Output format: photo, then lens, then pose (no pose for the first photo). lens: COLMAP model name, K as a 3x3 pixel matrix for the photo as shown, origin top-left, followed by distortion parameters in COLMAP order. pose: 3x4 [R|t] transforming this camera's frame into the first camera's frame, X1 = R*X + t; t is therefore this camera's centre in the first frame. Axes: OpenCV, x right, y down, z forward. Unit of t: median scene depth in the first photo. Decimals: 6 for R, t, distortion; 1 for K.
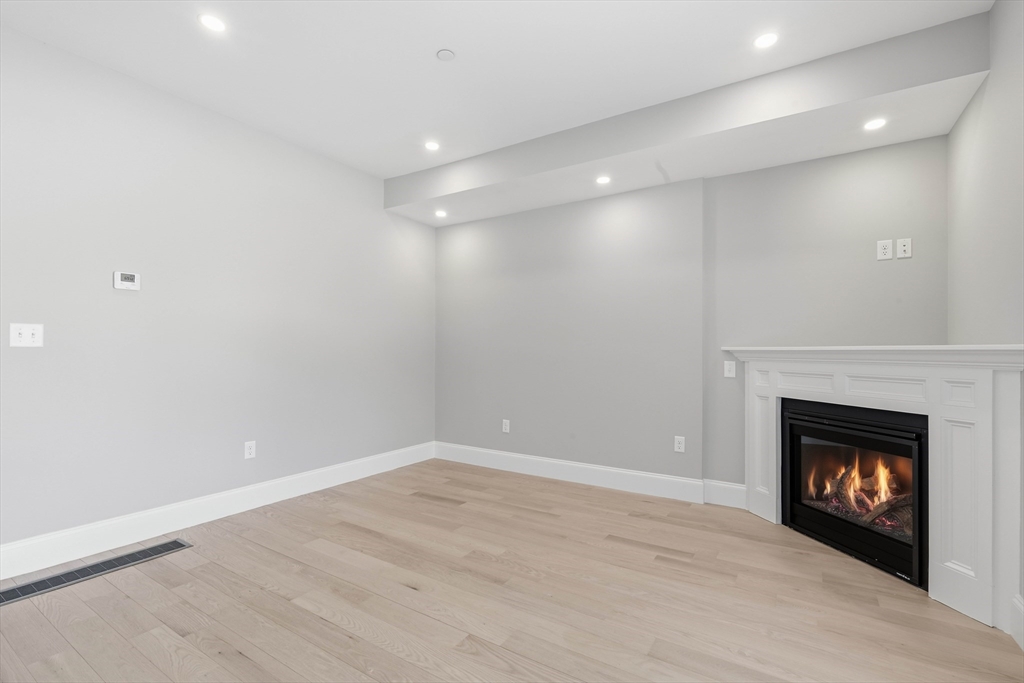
lens RADIAL K [[459.3, 0, 522.0], [0, 459.3, 349.1], [0, 0, 1]] dist [0.001973, 0.000201]
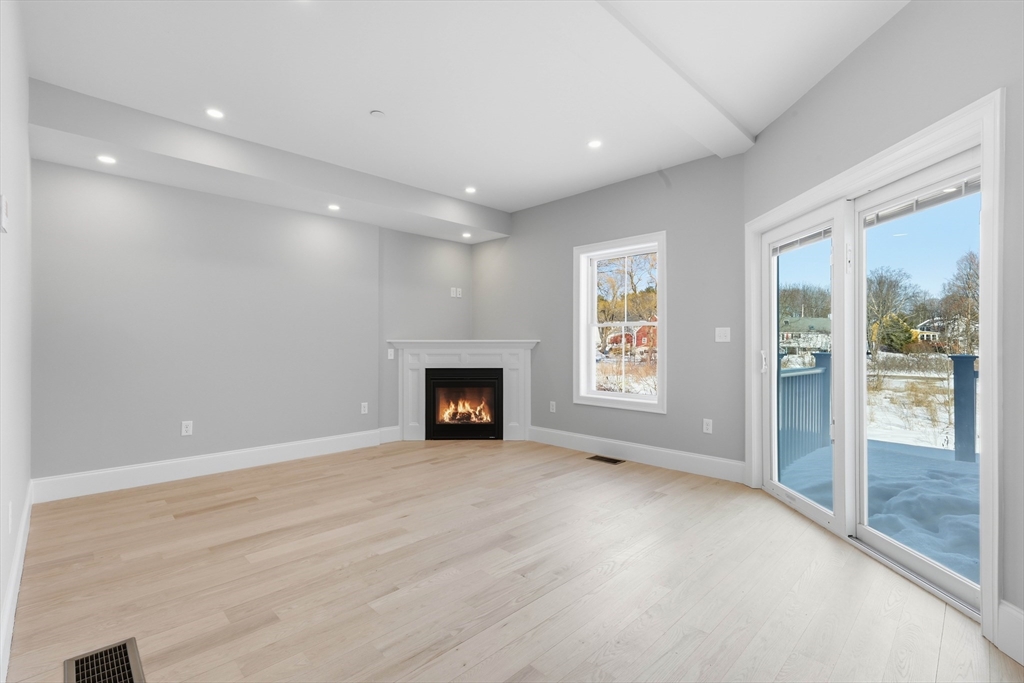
lens RADIAL K [[455.7, 0, 512.0], [0, 455.7, 341.5], [0, 0, 1]] dist [-0.000253, 0.000137]
pose [[0.229629, -0.002010, 0.973276, -1.072699], [-0.001727, 0.999995, 0.002473, -0.004145], [-0.973277, -0.002249, 0.229624, 0.272433]]
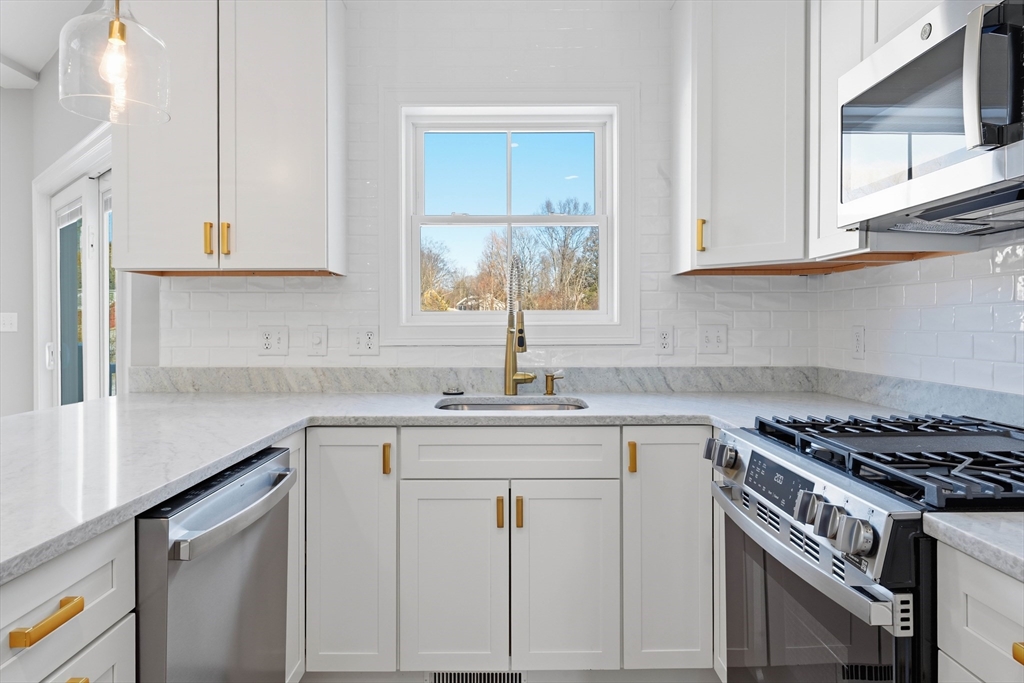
lens RADIAL K [[659.4, 0, 512.4], [0, 659.4, 323.6], [0, 0, 1]] dist [0.000377, 0.001327]
pose [[-0.538875, -0.004849, 0.842372, -1.439937], [-0.001945, 0.999988, 0.004512, -0.026277], [-0.842384, 0.000793, -0.538878, -0.148092]]
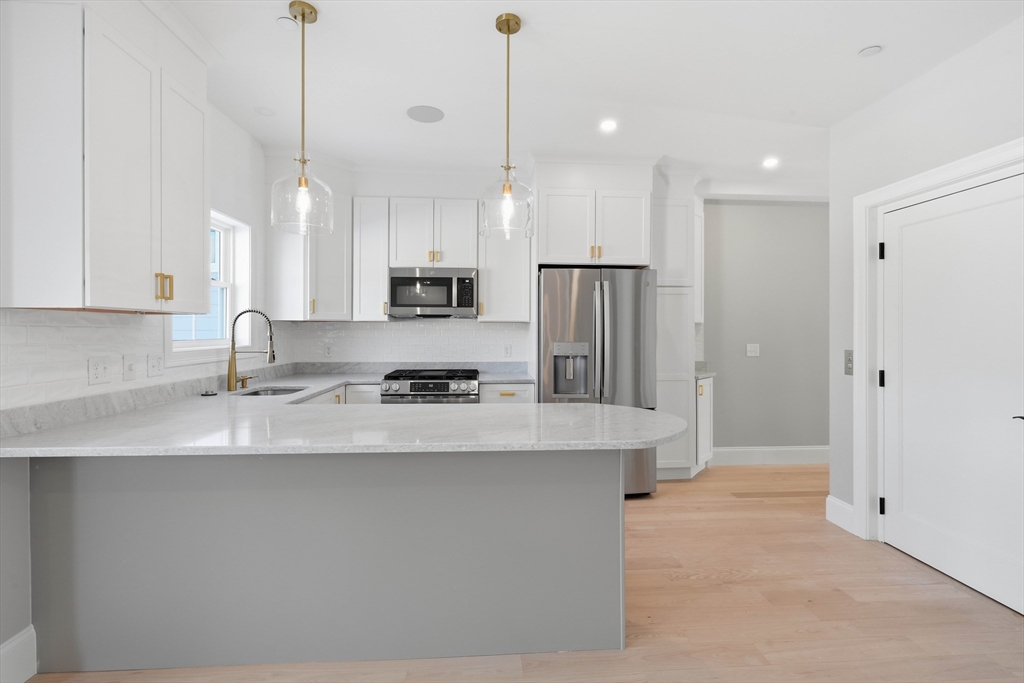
lens RADIAL K [[471.0, 0, 513.2], [0, 471.0, 330.7], [0, 0, 1]] dist [0.001142, 0.000034]
pose [[-0.811248, -0.004529, -0.584685, -0.629231], [-0.002038, 0.999986, -0.004918, -0.055138], [0.584699, -0.002798, -0.811245, 0.560689]]
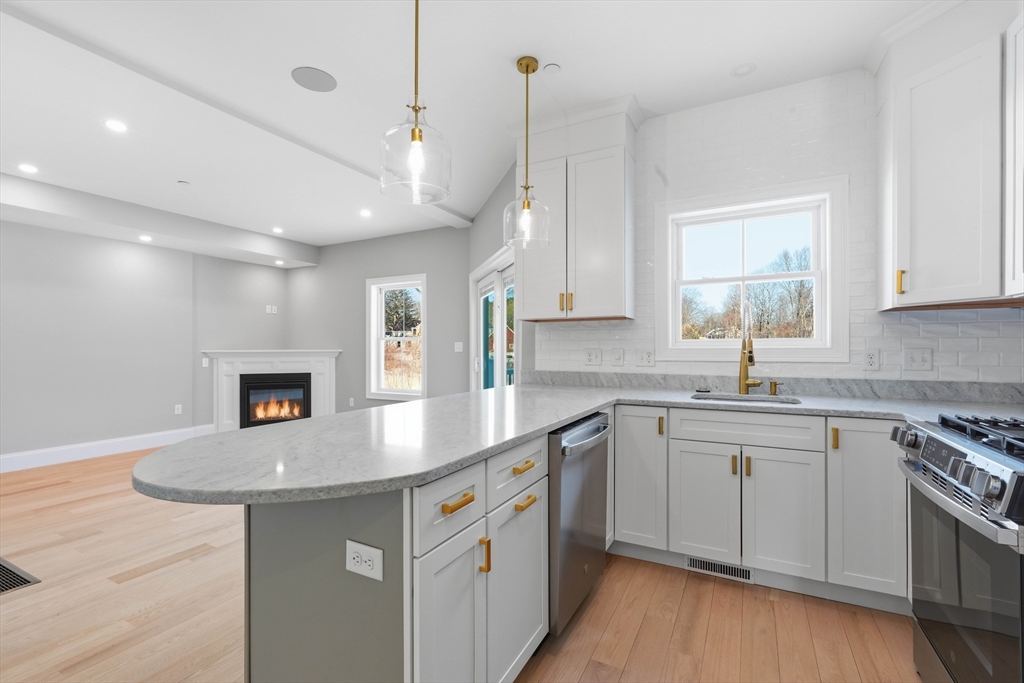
lens RADIAL K [[448.7, 0, 511.6], [0, 448.7, 347.8], [0, 0, 1]] dist [-0.000528, -0.000102]
pose [[-0.074413, -0.003807, 0.997220, -1.569230], [-0.000642, 0.999993, 0.003770, -0.024533], [-0.997227, -0.000360, -0.074414, -0.082784]]
